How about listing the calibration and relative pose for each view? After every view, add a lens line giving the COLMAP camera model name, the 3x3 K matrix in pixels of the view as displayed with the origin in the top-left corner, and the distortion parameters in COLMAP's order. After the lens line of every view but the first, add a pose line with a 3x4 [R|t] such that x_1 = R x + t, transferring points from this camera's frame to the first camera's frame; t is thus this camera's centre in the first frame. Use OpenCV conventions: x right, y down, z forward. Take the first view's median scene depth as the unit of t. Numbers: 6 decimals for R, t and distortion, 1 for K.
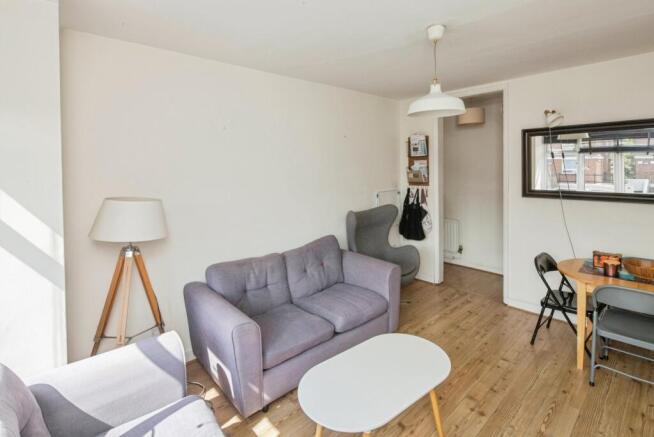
lens RADIAL K [[318.1, 0, 326.7], [0, 318.1, 167.8], [0, 0, 1]] dist [-0.000511, -0.001312]
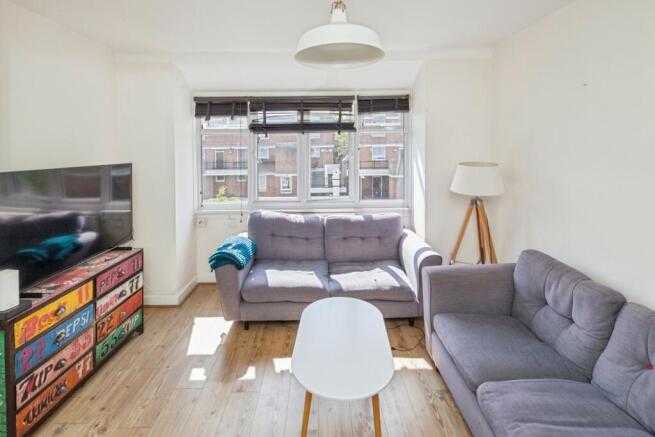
lens RADIAL K [[324.5, 0, 329.8], [0, 324.5, 154.5], [0, 0, 1]] dist [0.000182, -0.001744]
pose [[-0.647404, 0.039128, -0.761142, 0.487236], [0.016607, 0.999168, 0.037239, -0.000697], [0.761966, 0.011468, -0.647516, 0.823042]]
